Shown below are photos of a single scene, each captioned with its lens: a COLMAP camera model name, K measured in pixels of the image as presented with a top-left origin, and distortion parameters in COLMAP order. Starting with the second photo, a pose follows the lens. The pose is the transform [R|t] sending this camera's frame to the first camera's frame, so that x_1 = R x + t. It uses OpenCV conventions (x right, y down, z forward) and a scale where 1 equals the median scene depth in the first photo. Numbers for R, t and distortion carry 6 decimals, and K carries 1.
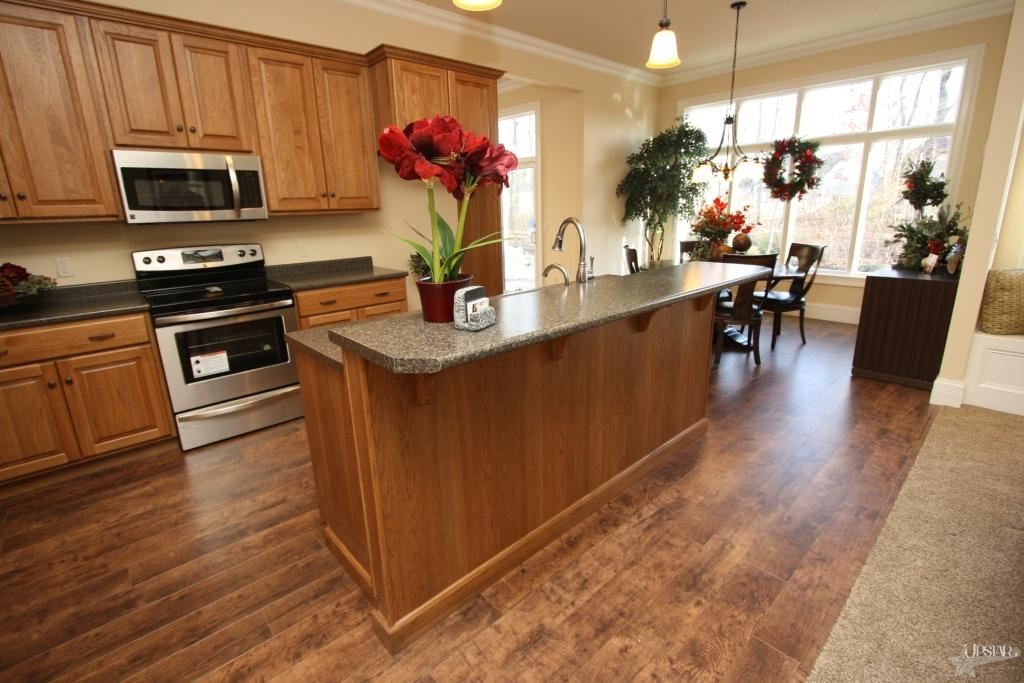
lens RADIAL K [[473.2, 0, 513.9], [0, 473.2, 330.3], [0, 0, 1]] dist [-0.020216, 0.004418]
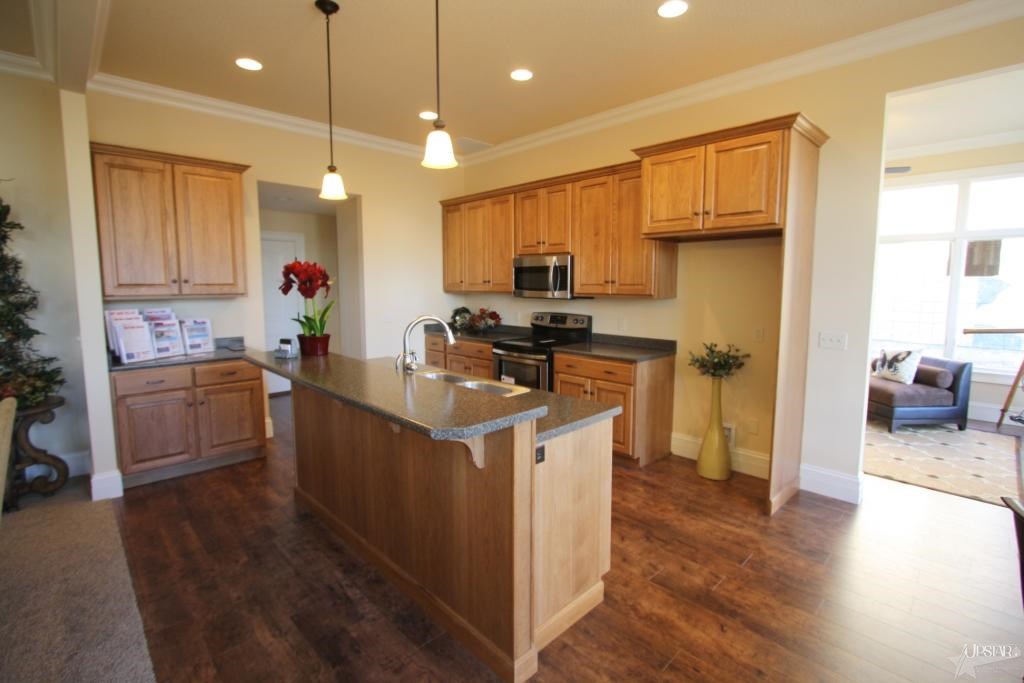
lens RADIAL K [[473.2, 0, 513.9], [0, 473.2, 330.3], [0, 0, 1]] dist [-0.020216, 0.004418]
pose [[0.031228, 0.126183, -0.991515, 0.977152], [-0.252488, 0.960823, 0.114325, -0.300376], [0.967096, 0.246775, 0.061864, 0.882300]]
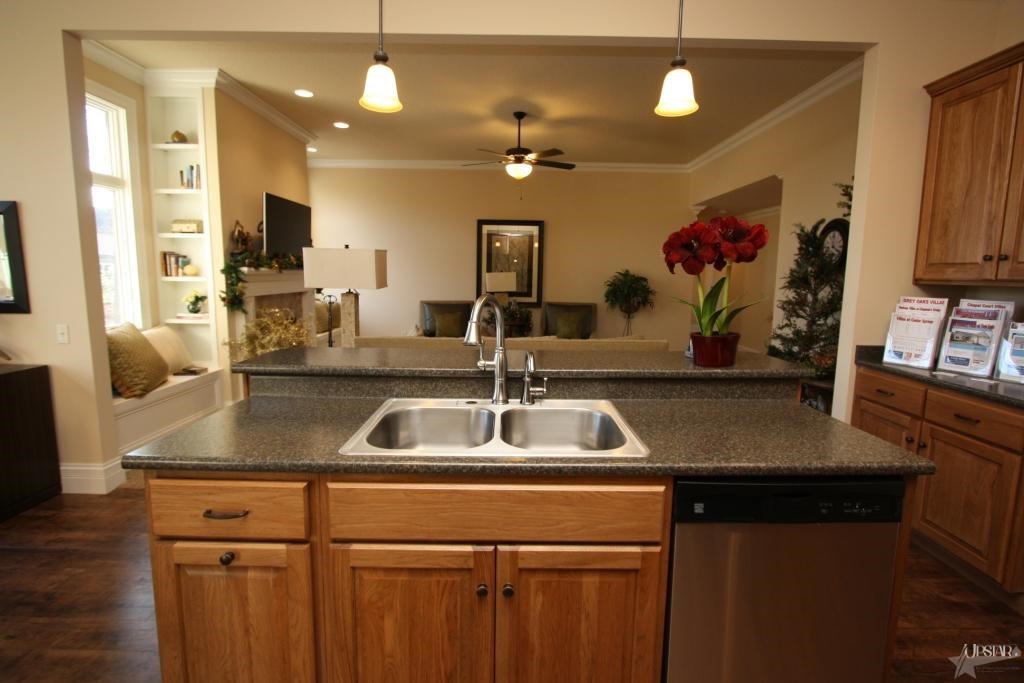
lens RADIAL K [[473.2, 0, 513.9], [0, 473.2, 330.3], [0, 0, 1]] dist [-0.020216, 0.004418]
pose [[-0.741893, -0.066138, 0.667249, -0.314096], [0.173358, 0.942369, 0.286159, -0.300584], [-0.647720, 0.327973, -0.687672, 1.156110]]
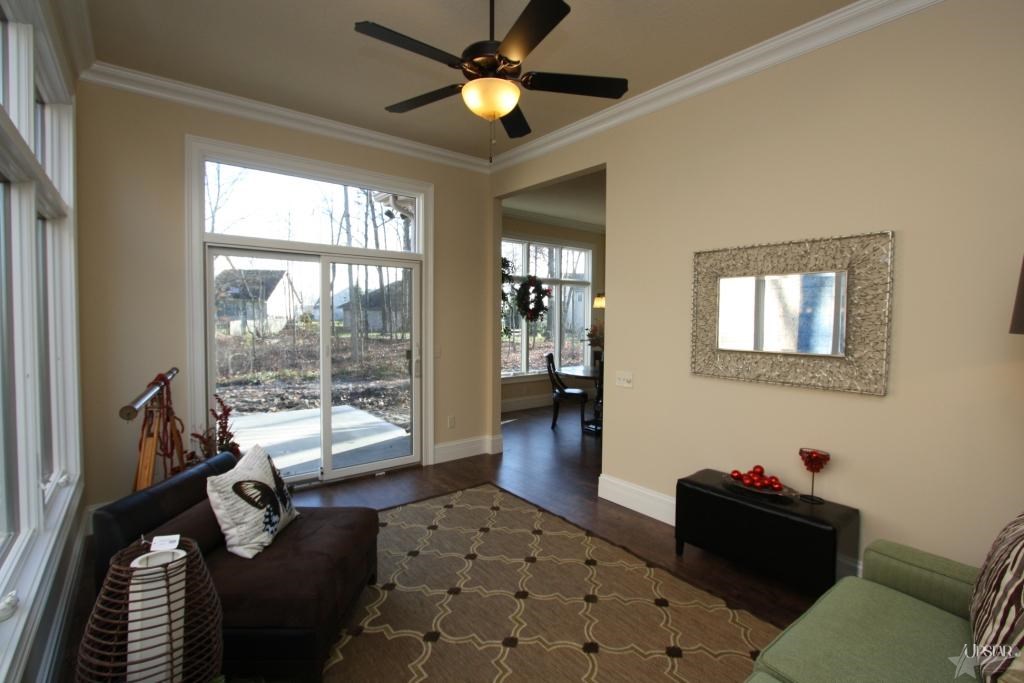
lens RADIAL K [[473.2, 0, 513.9], [0, 473.2, 330.3], [0, 0, 1]] dist [-0.020216, 0.004418]
pose [[0.069483, -0.005417, 0.997568, -1.505884], [0.241607, 0.970305, -0.011560, -0.498617], [-0.967883, 0.241822, 0.068728, 1.940805]]
